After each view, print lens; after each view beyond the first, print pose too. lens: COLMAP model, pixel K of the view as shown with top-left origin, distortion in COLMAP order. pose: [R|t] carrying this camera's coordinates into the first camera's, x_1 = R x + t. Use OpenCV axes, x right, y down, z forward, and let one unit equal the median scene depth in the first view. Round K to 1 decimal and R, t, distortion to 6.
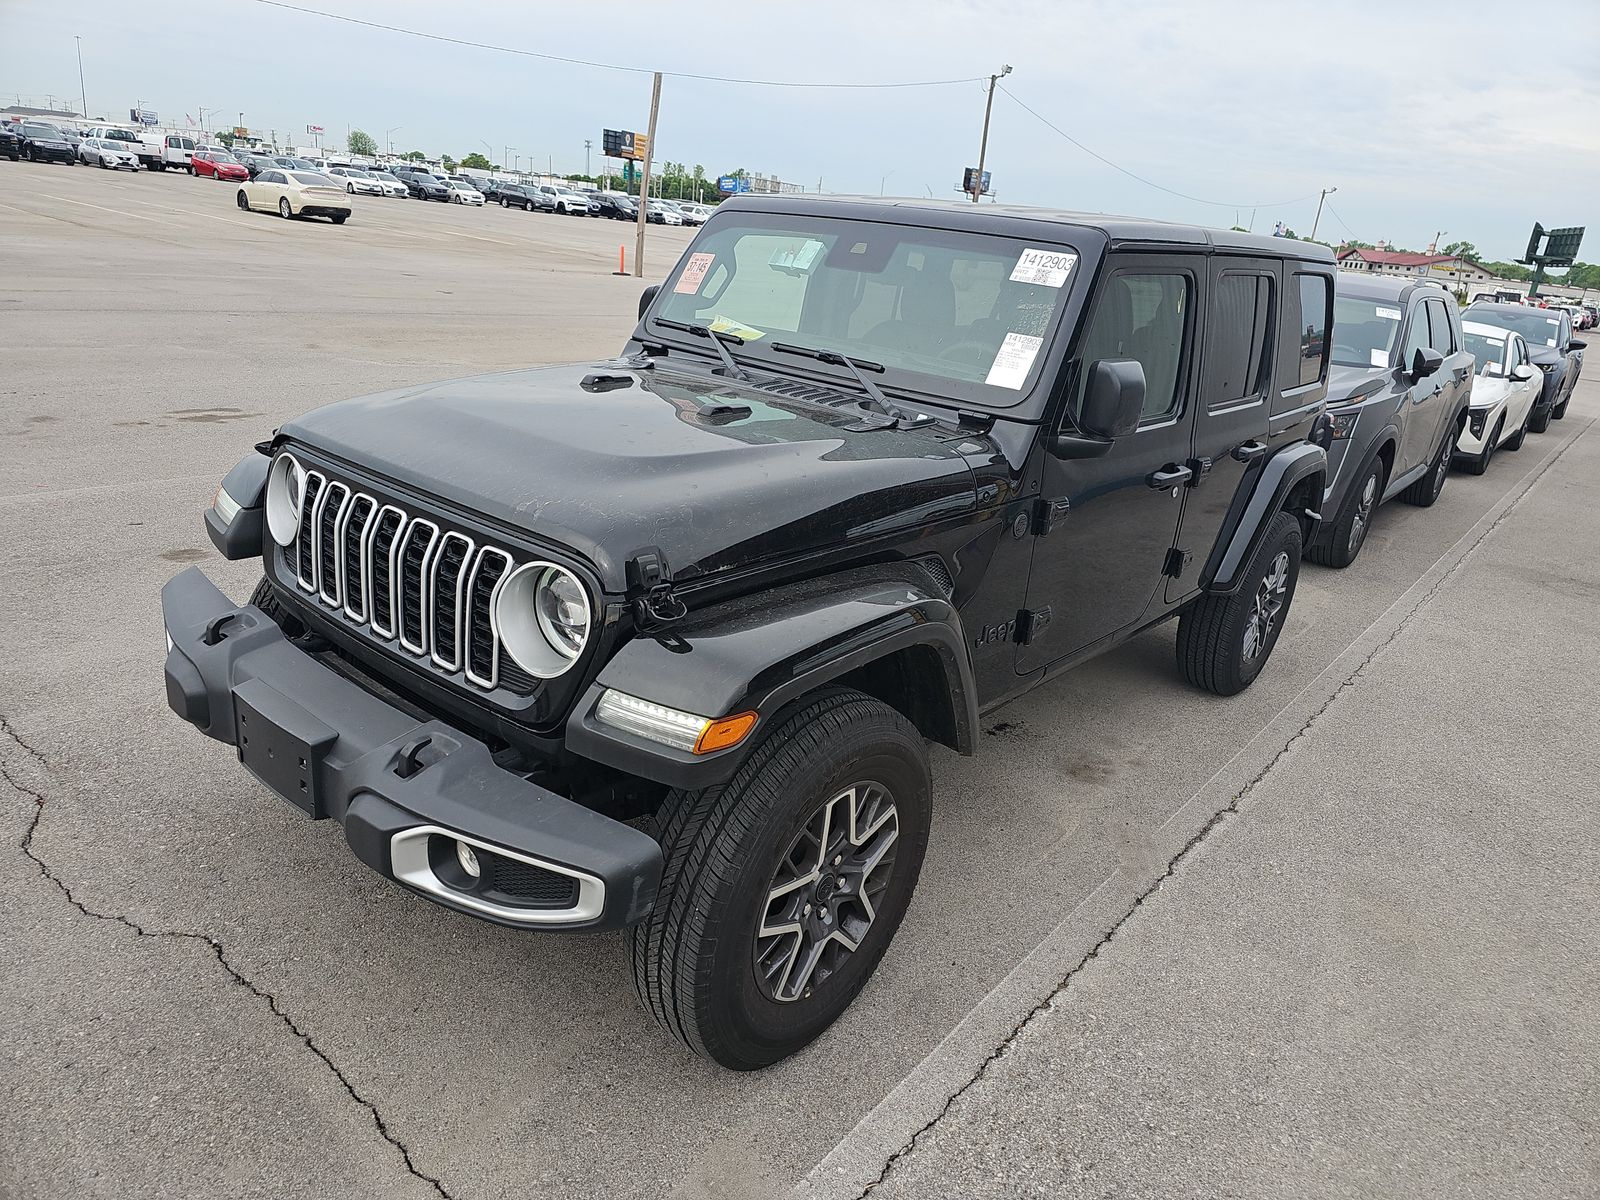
lens RADIAL K [[1069.9, 0, 808.2], [0, 1069.9, 605.8], [0, 0, 1]] dist [0.065291, -0.059456]
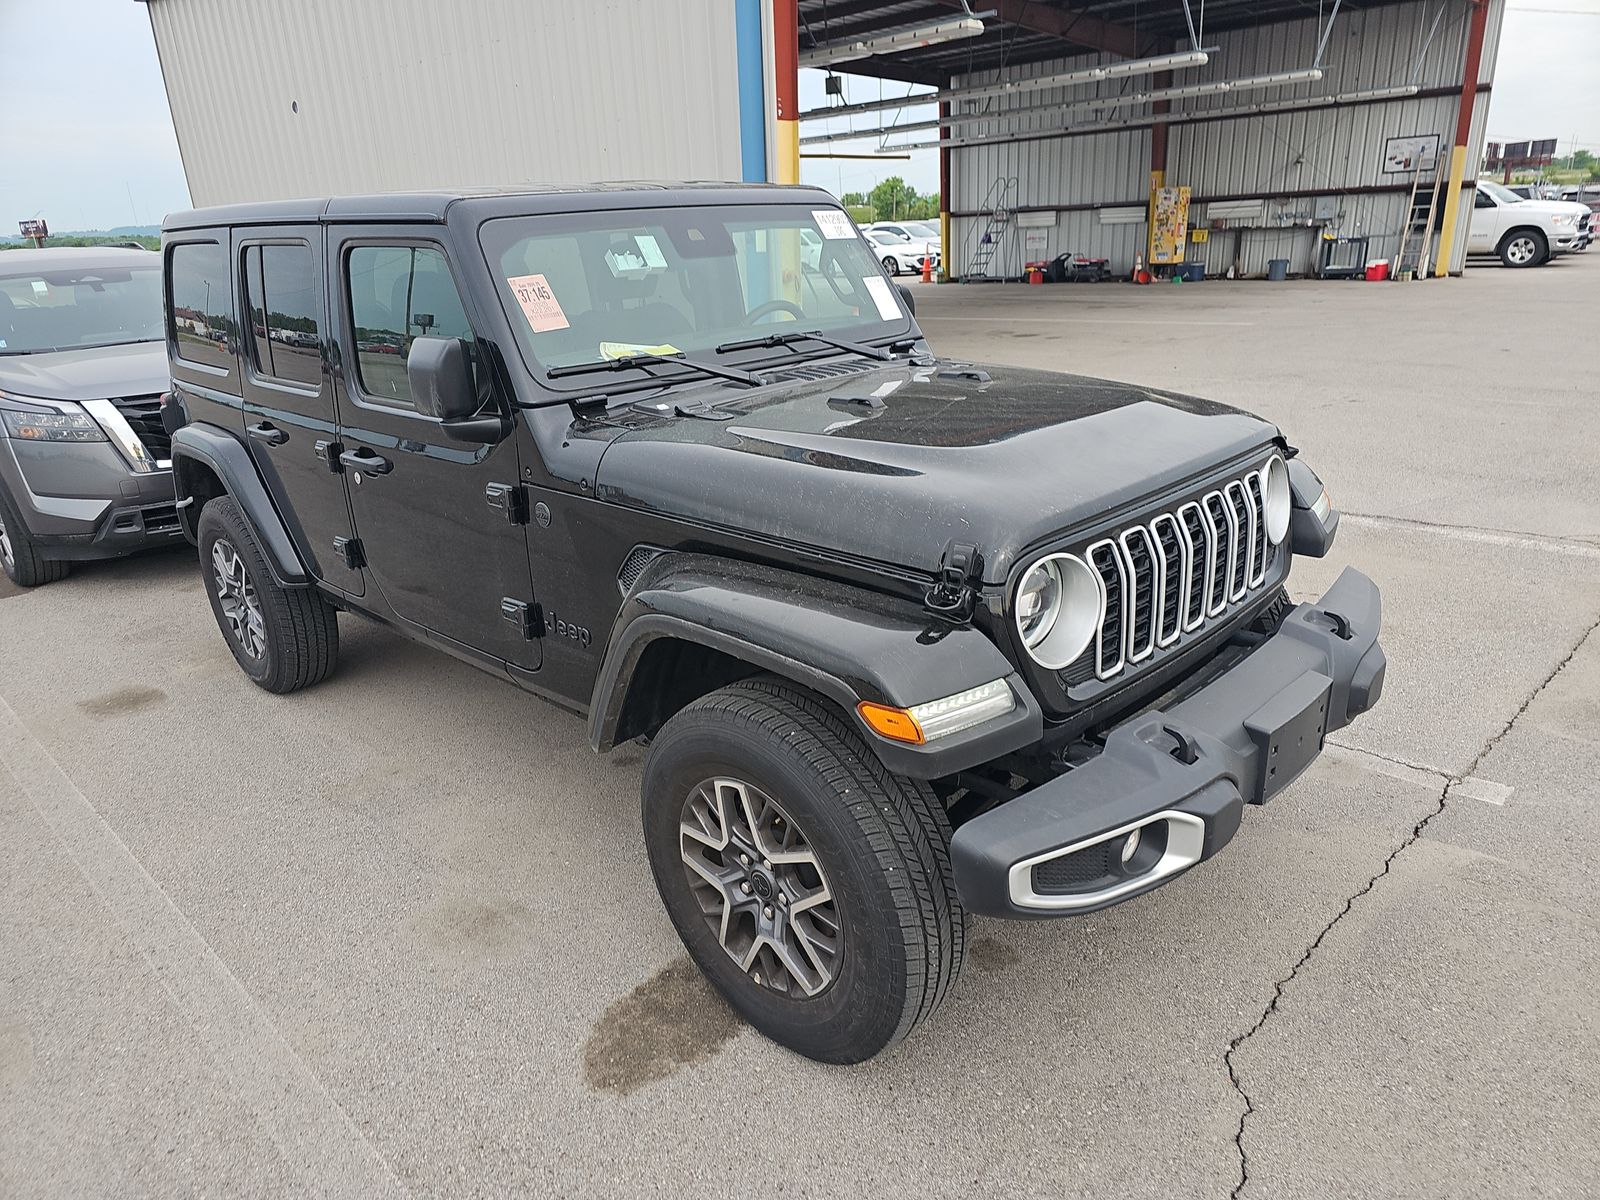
lens RADIAL K [[1069.9, 0, 808.2], [0, 1069.9, 605.8], [0, 0, 1]] dist [0.065291, -0.059456]
pose [[0.076801, -0.437194, 0.896082, -1.090533], [0.386924, 0.841371, 0.377339, -0.427162], [-0.918908, 0.317736, 0.233779, 0.885606]]
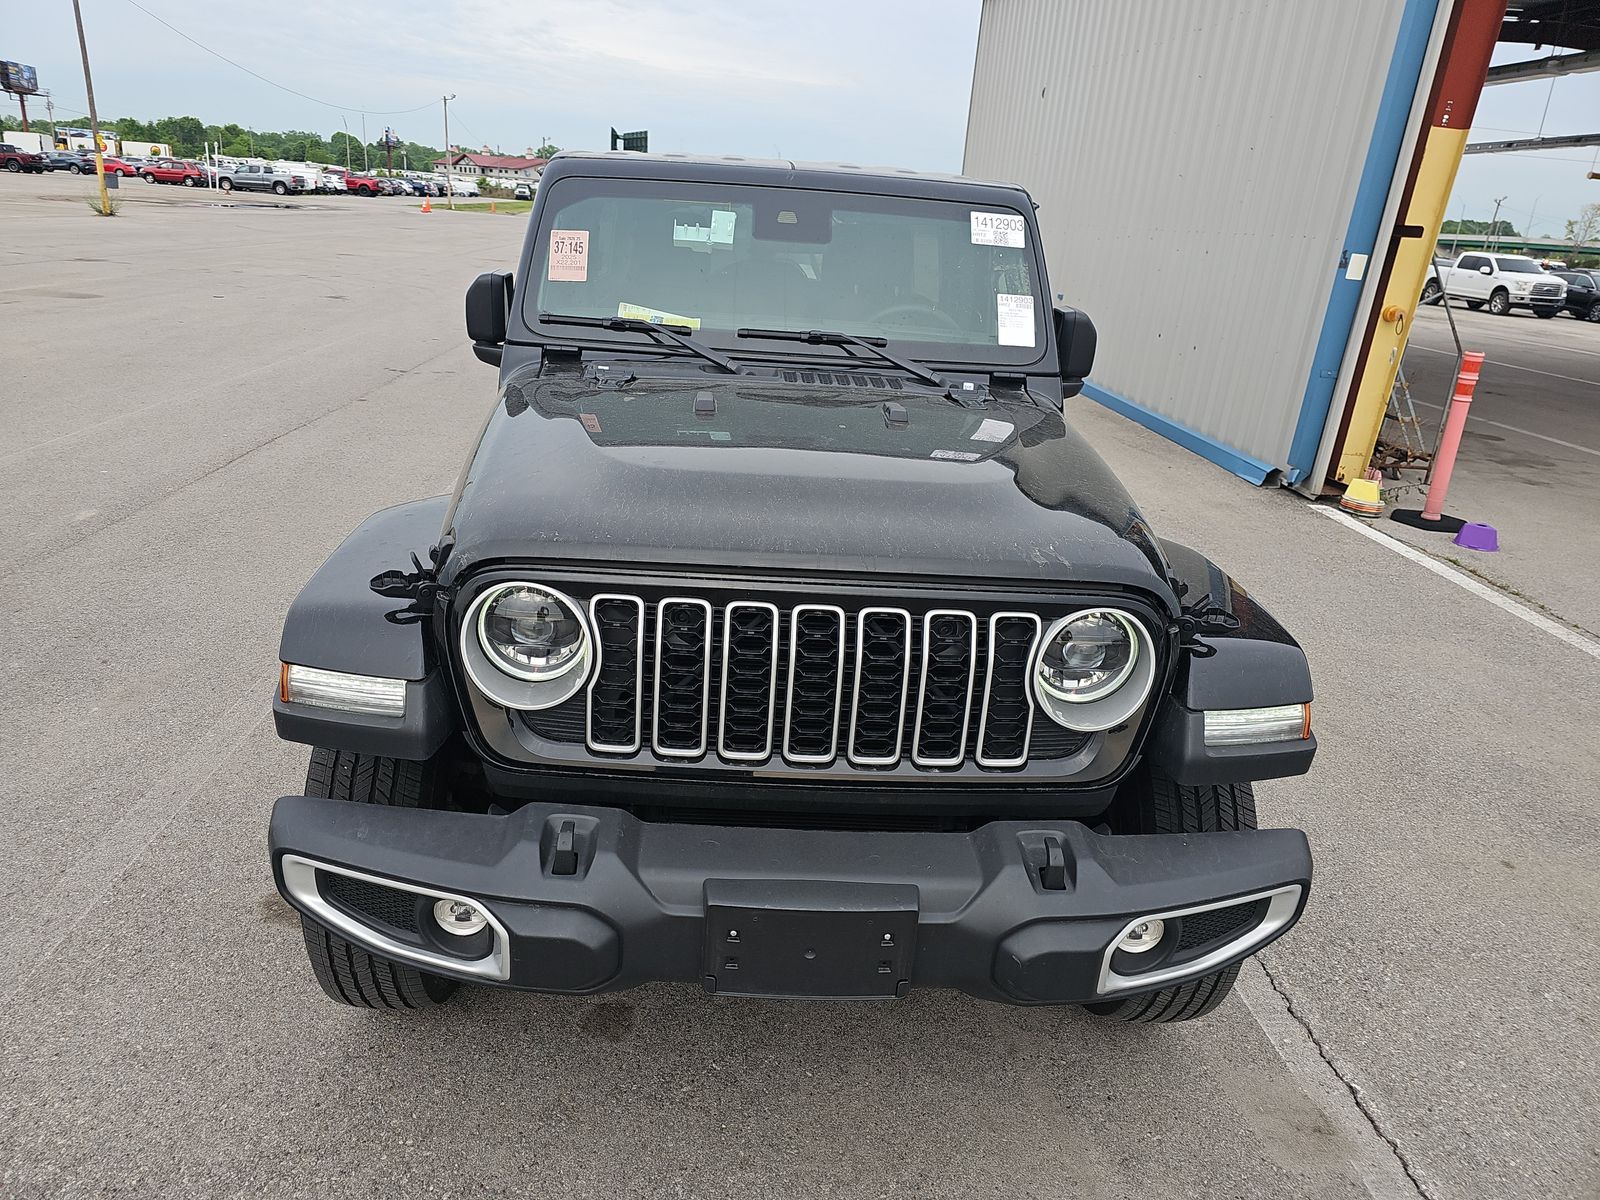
lens RADIAL K [[1068.0, 0, 800.0], [0, 1068.0, 600.0], [0, 0, 1]] dist [0.035159, -0.028463]
pose [[0.748778, -0.277702, 0.601842, -0.685004], [0.233019, 0.960328, 0.153205, -0.172889], [-0.620511, 0.025524, 0.783782, 0.302921]]
